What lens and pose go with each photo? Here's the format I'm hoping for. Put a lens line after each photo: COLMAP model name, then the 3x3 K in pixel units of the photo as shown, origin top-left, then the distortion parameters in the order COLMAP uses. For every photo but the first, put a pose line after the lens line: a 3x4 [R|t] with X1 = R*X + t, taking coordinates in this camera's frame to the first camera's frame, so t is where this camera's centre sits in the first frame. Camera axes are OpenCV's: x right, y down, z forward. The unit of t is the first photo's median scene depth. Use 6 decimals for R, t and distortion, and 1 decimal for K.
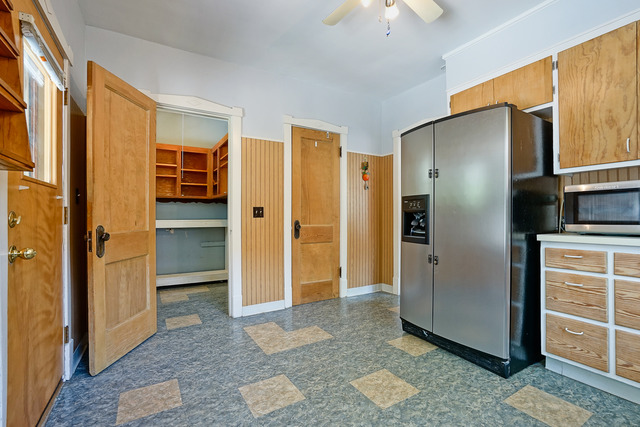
lens RADIAL K [[293.1, 0, 321.6], [0, 293.1, 213.2], [0, 0, 1]] dist [-0.018308, 0.003745]
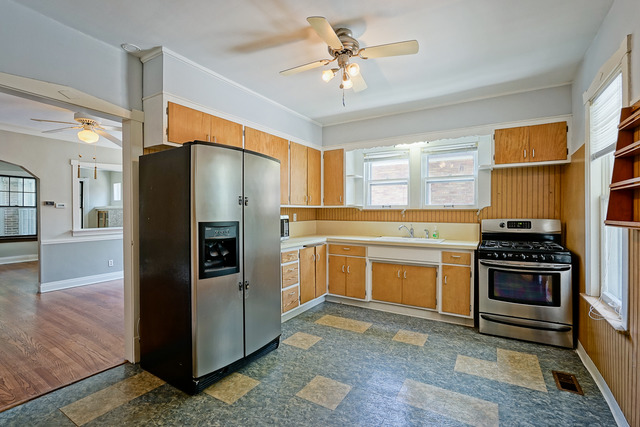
lens RADIAL K [[293.1, 0, 321.9], [0, 293.1, 215.6], [0, 0, 1]] dist [-0.018308, 0.003745]
pose [[-0.463449, -0.006460, 0.886100, -0.649178], [-0.003094, 0.999979, 0.005673, -0.091788], [-0.886118, -0.000112, -0.463459, 1.238837]]
